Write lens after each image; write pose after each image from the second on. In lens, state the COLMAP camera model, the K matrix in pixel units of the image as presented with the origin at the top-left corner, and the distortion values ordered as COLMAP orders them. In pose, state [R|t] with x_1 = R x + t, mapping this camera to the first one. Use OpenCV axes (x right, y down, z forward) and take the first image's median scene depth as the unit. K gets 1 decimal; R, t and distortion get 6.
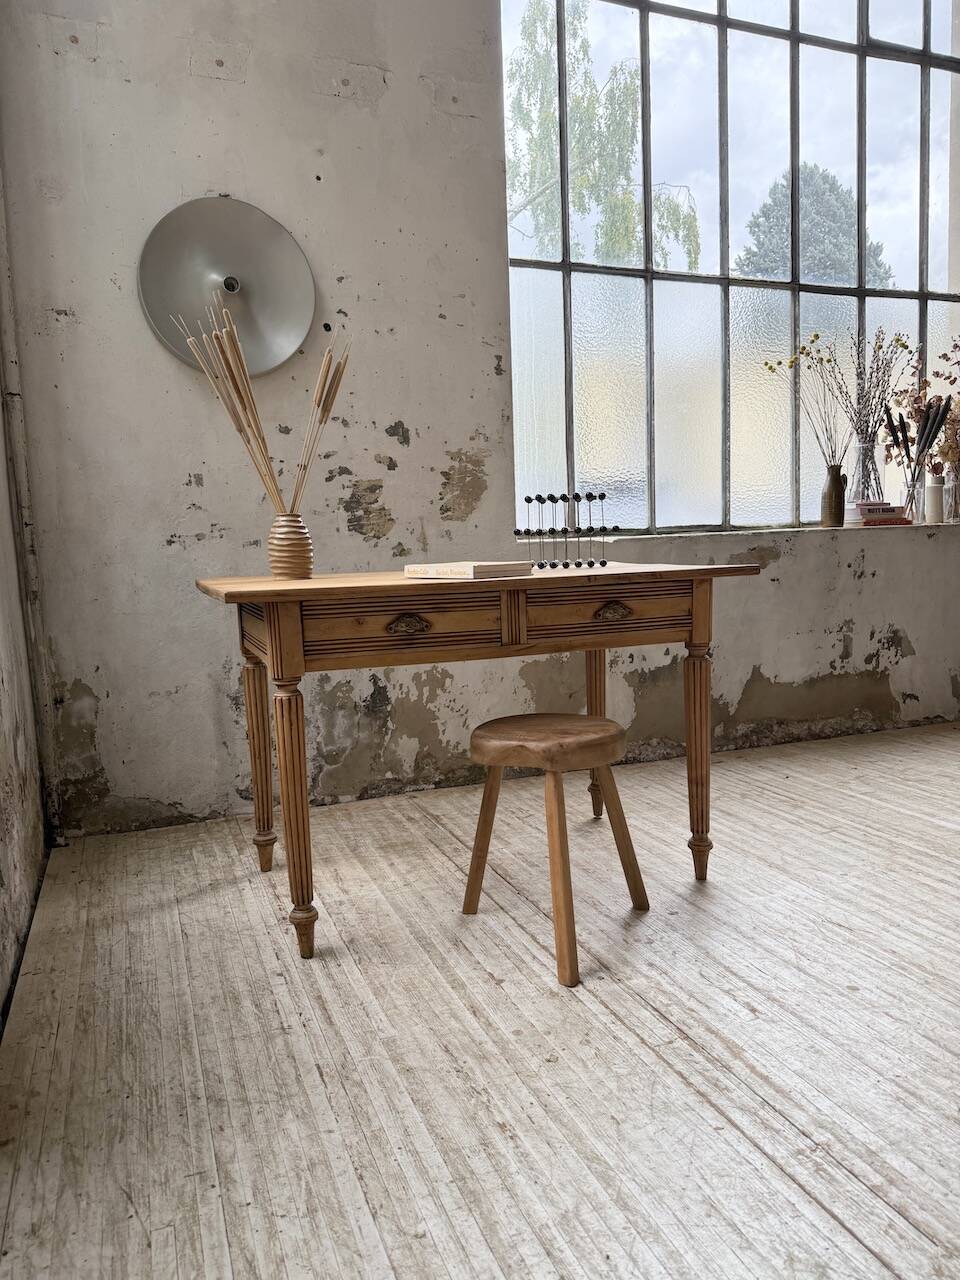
lens RADIAL K [[894.1, 0, 485.6], [0, 894.1, 642.8], [0, 0, 1]] dist [0.149302, -0.302404]
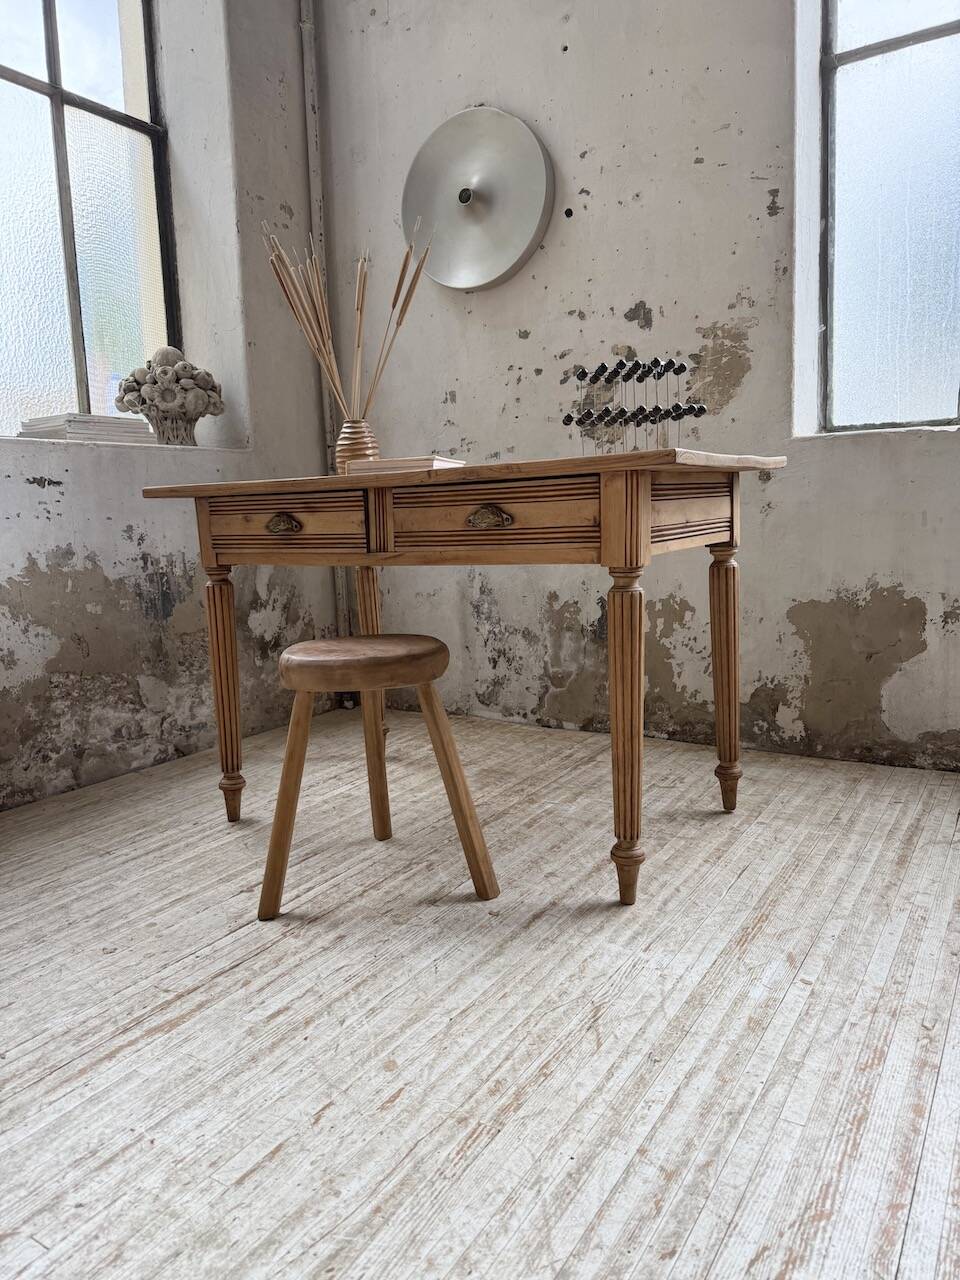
lens RADIAL K [[907.9, 0, 472.5], [0, 907.9, 630.8], [0, 0, 1]] dist [0.015790, -0.030566]
pose [[0.588961, 0.113970, -0.800085, 0.559434], [-0.067722, 0.993484, 0.091668, -0.005421], [0.805319, 0.000195, 0.592841, 0.382554]]
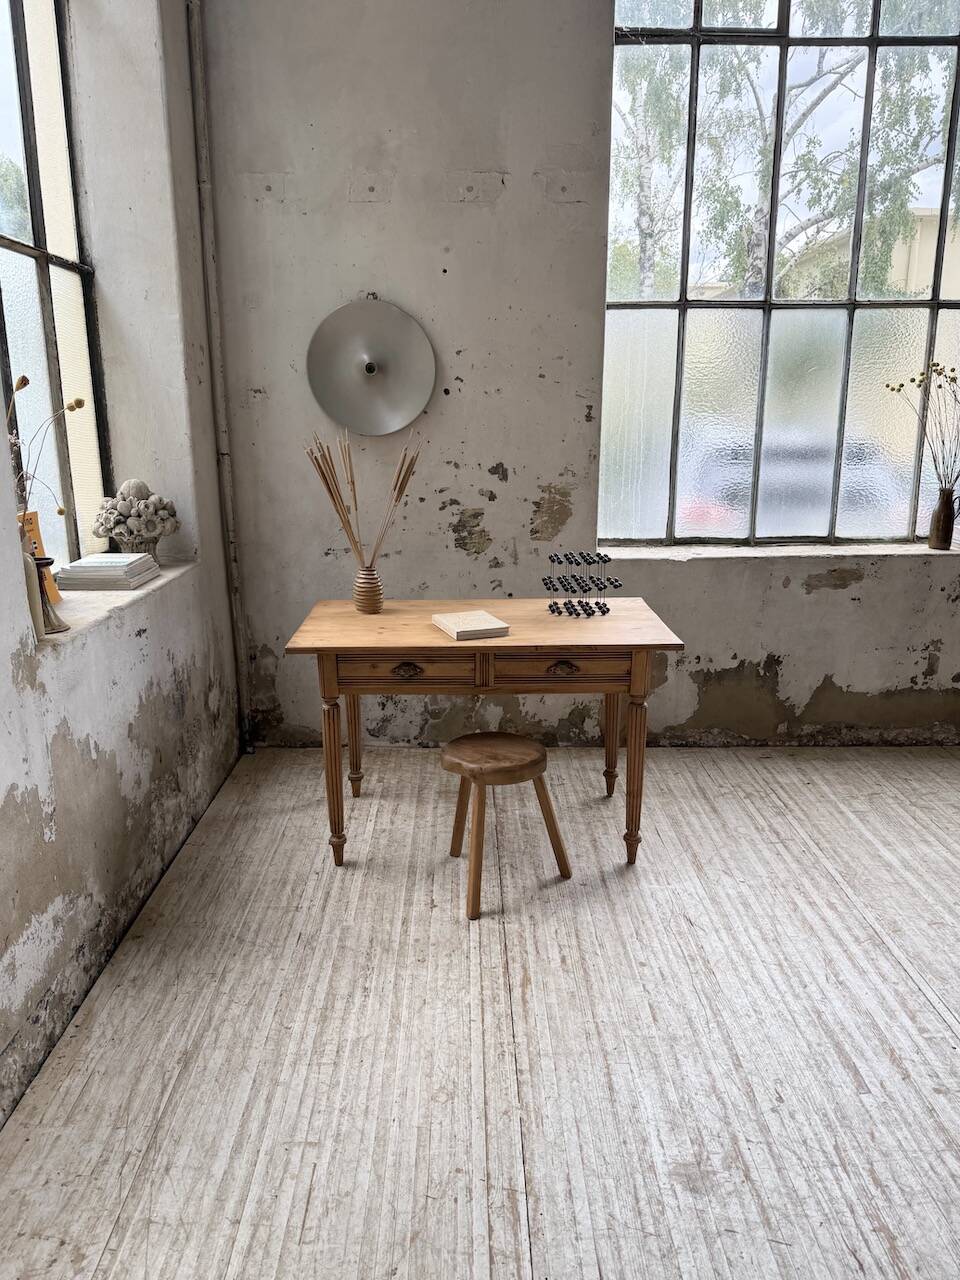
lens RADIAL K [[924.3, 0, 472.0], [0, 924.3, 640.7], [0, 0, 1]] dist [0.167807, -0.315318]
pose [[0.932747, 0.115398, -0.341564, 0.358170], [-0.065259, 0.985782, 0.154838, -0.209010], [0.354576, -0.122135, 0.927016, -0.262907]]
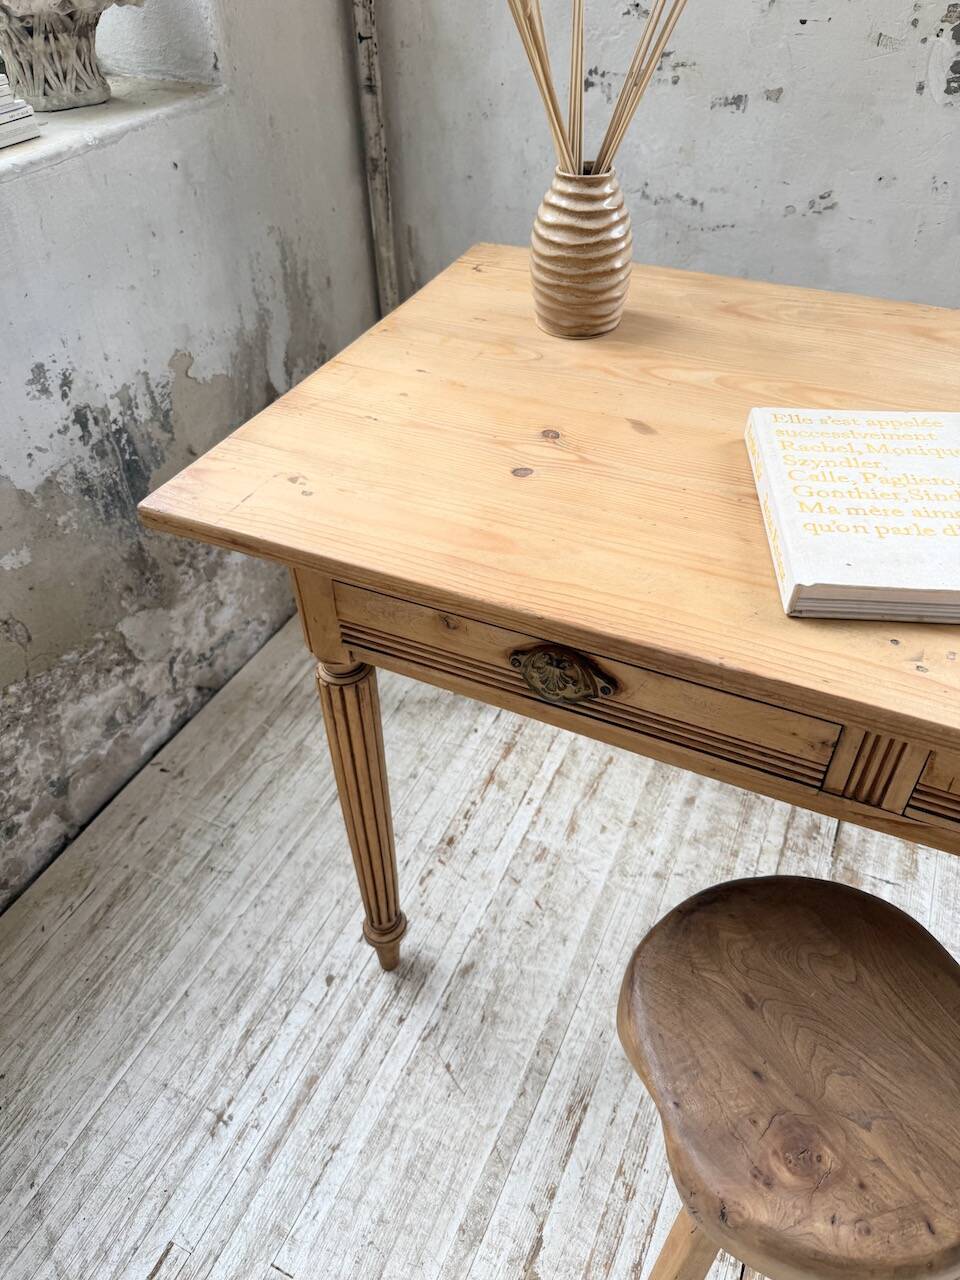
lens RADIAL K [[920.7, 0, 488.1], [0, 920.7, 634.7], [0, 0, 1]] dist [-0.020214, 0.003219]
pose [[0.690317, 0.492364, -0.530132, 0.062068], [-0.085307, 0.783005, 0.616138, -0.179222], [0.718460, -0.380107, 0.582524, 0.498301]]
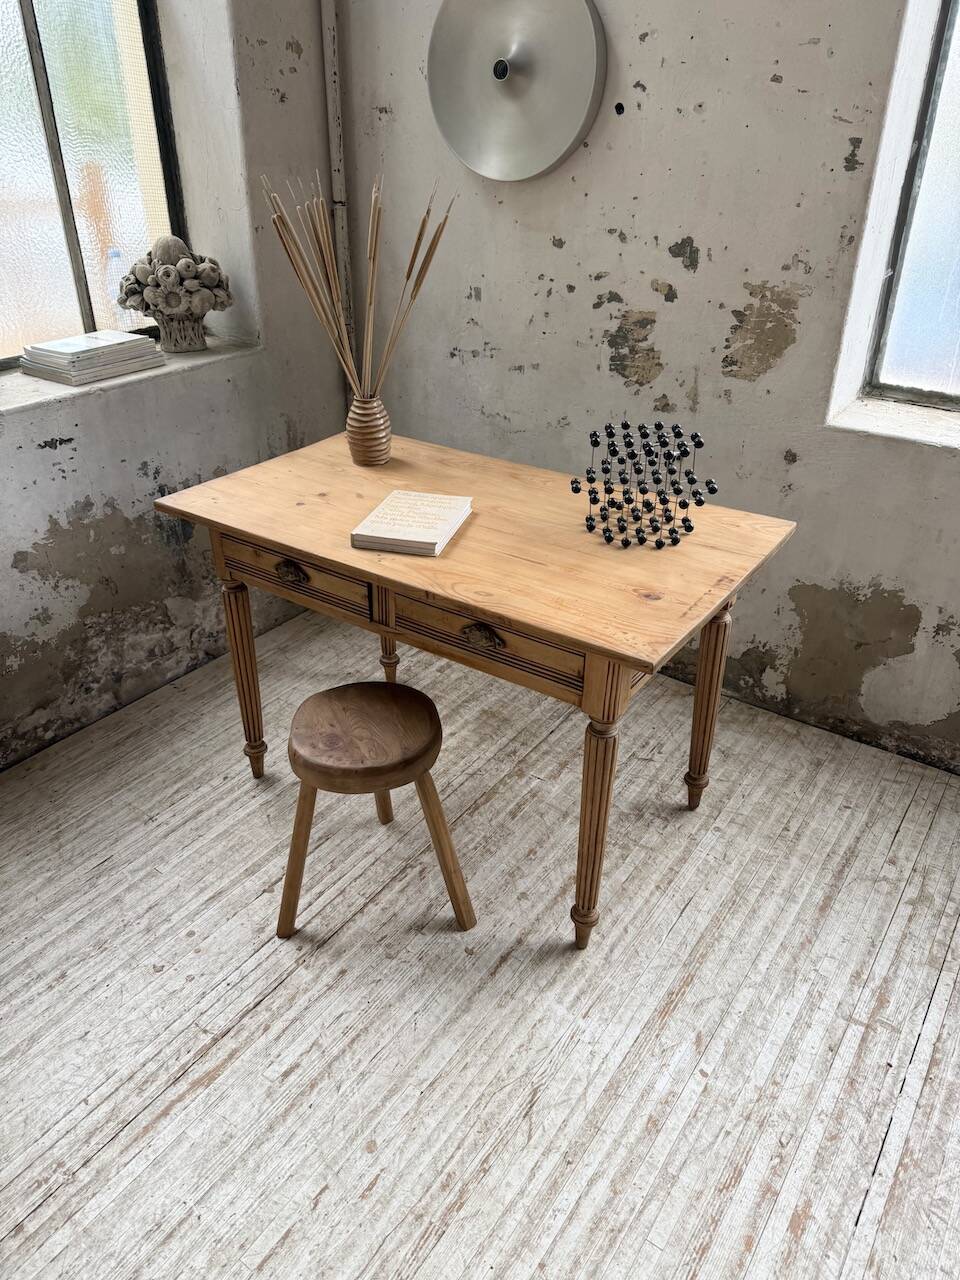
lens RADIAL K [[907.9, 0, 472.5], [0, 907.9, 630.8], [0, 0, 1]] dist [0.015790, -0.030566]
pose [[0.543728, 0.439002, -0.715288, 0.522836], [-0.108601, 0.881921, 0.458718, -0.299259], [0.832205, -0.171737, 0.527201, 0.409298]]
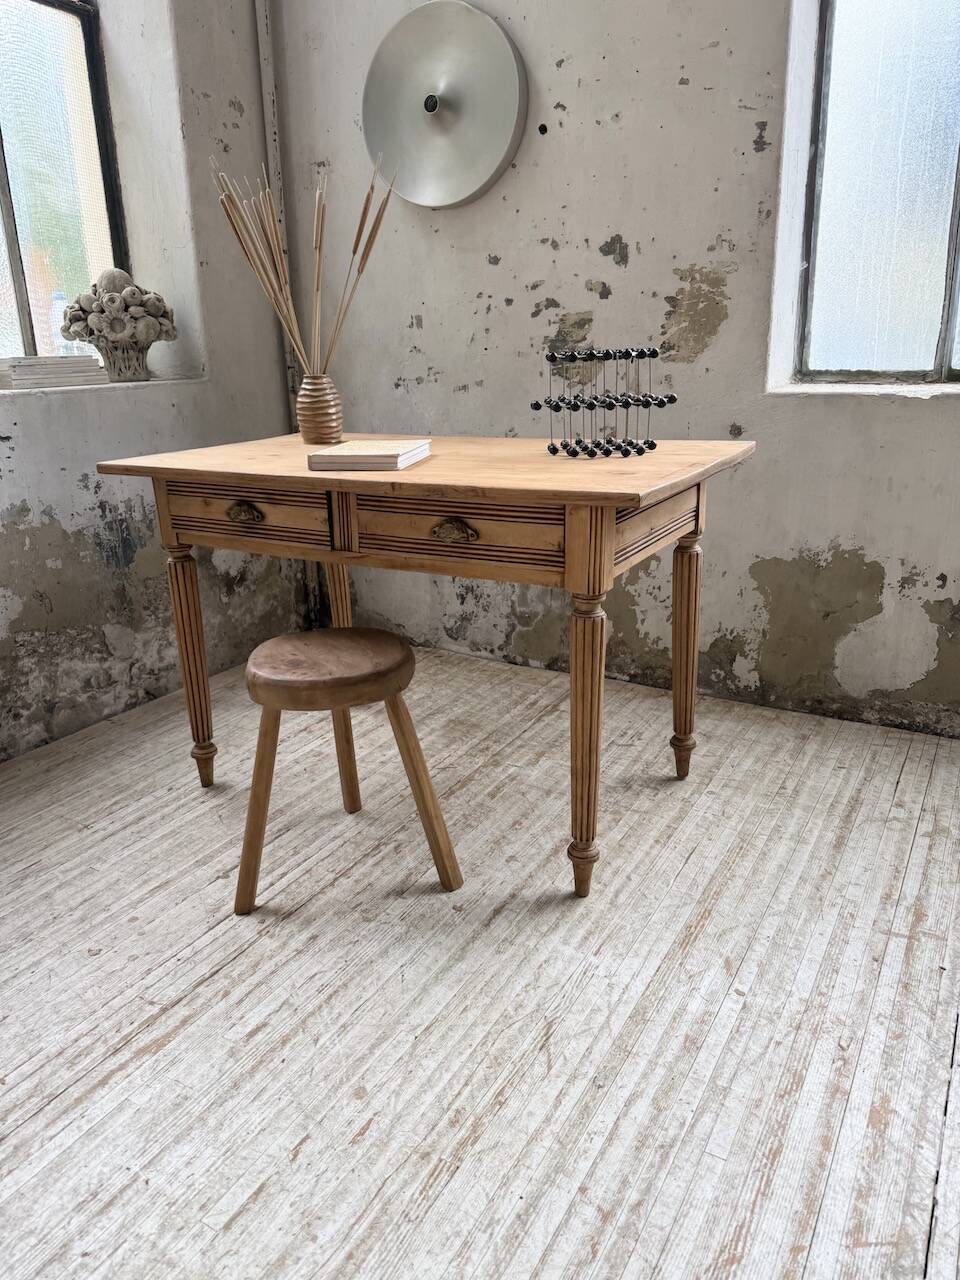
lens RADIAL K [[910.2, 0, 475.1], [0, 910.2, 630.1], [0, 0, 1]] dist [0.011107, -0.023034]
pose [[0.615366, 0.249320, -0.747773, 0.549132], [-0.076827, 0.963114, 0.257895, -0.111548], [0.784489, -0.101250, 0.611822, 0.386164]]
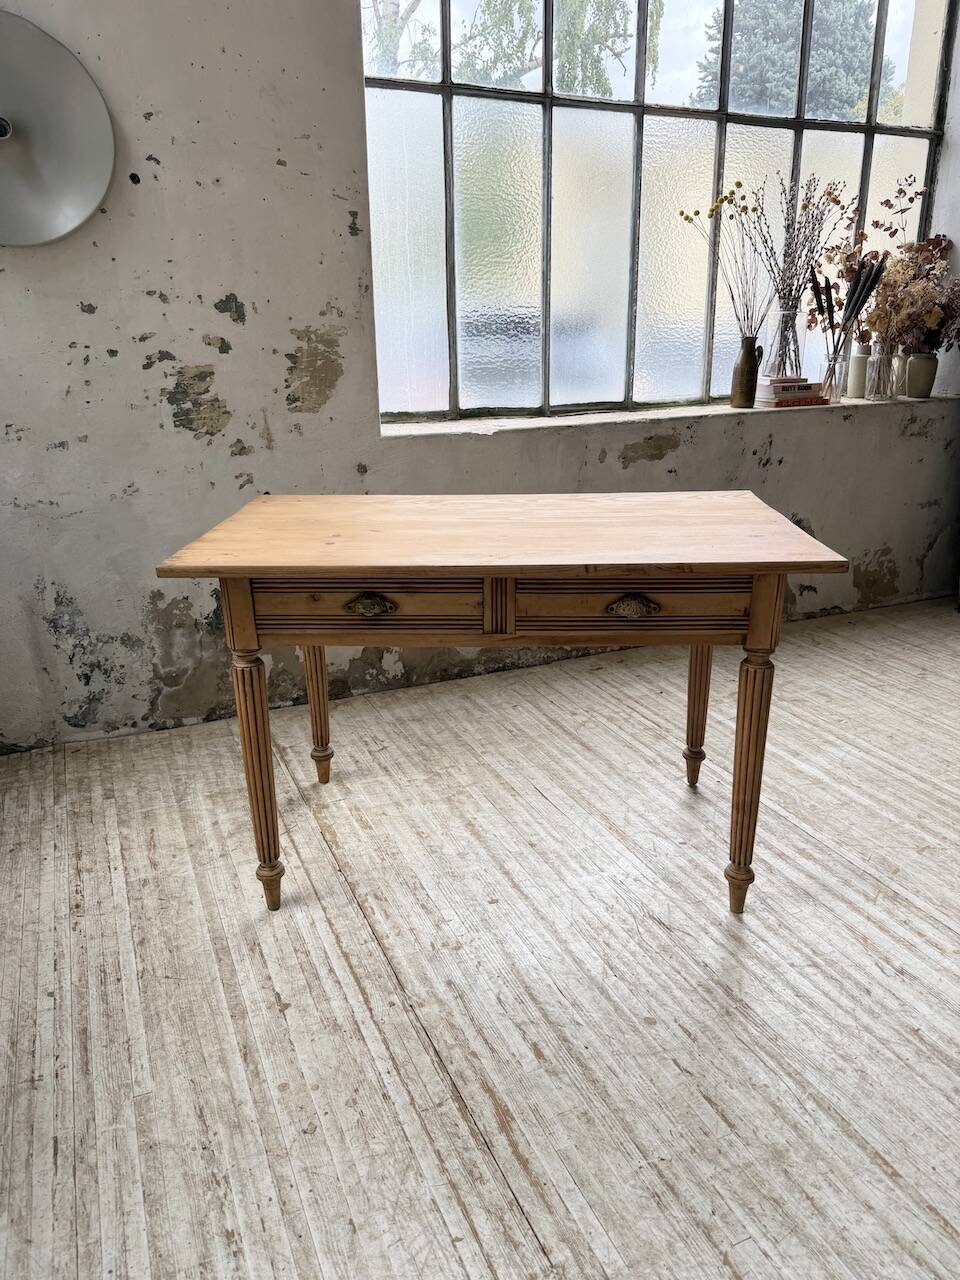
lens RADIAL K [[905.9, 0, 487.5], [0, 905.9, 630.1], [0, 0, 1]] dist [0.028252, -0.051447]
pose [[0.998505, 0.008925, 0.053926, 0.105472], [-0.020158, 0.977166, 0.211519, -0.129784], [-0.050807, -0.212290, 0.975885, 0.097289]]
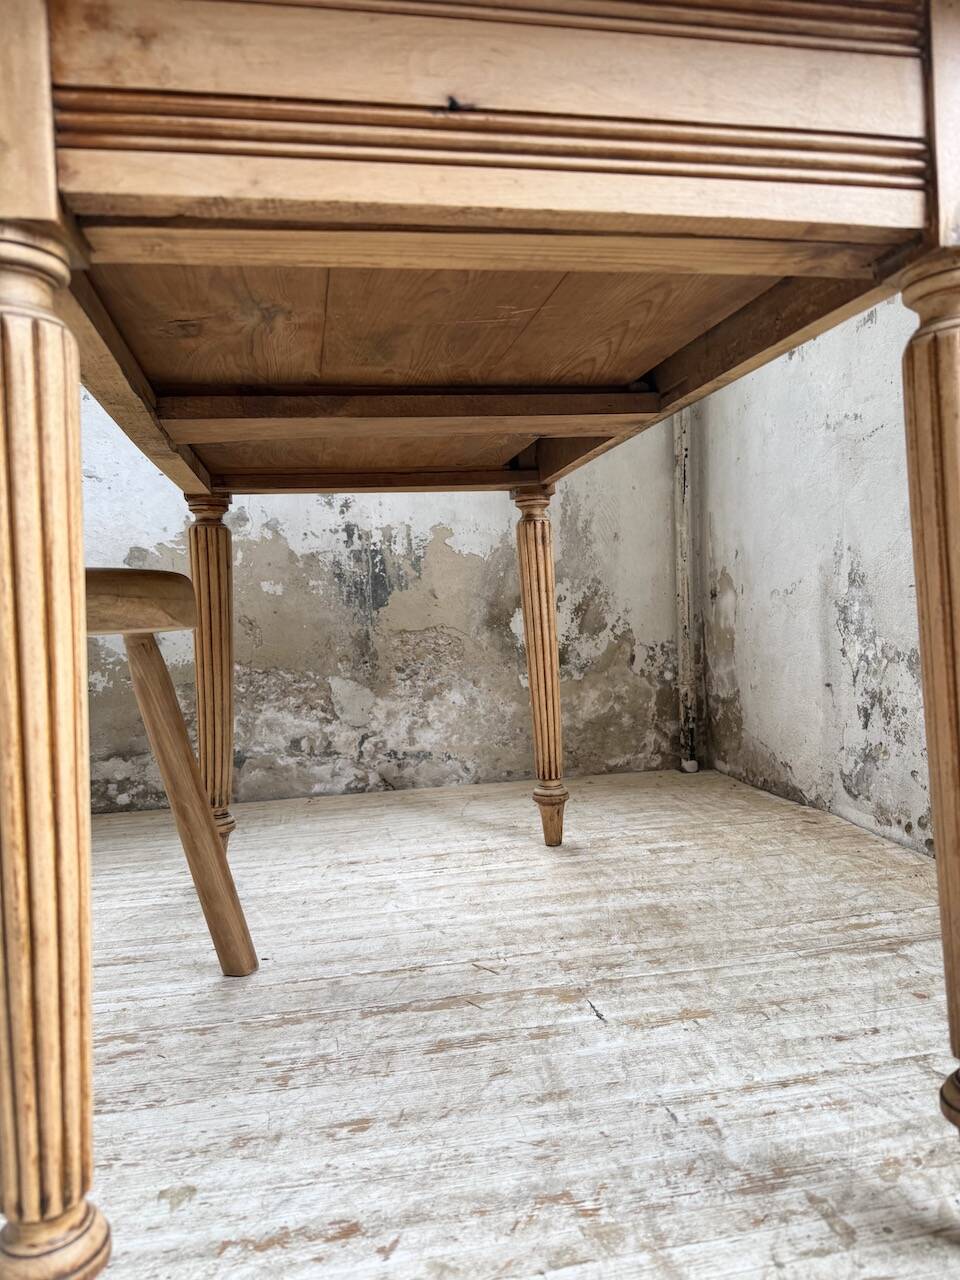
lens RADIAL K [[896.7, 0, 486.7], [0, 896.7, 644.4], [0, 0, 1]] dist [0.129237, -0.227454]
pose [[-0.171935, 0.075312, -0.982225, 0.322796], [-0.063879, 0.994123, 0.087406, 0.048173], [0.983035, 0.077771, -0.166114, 0.884078]]
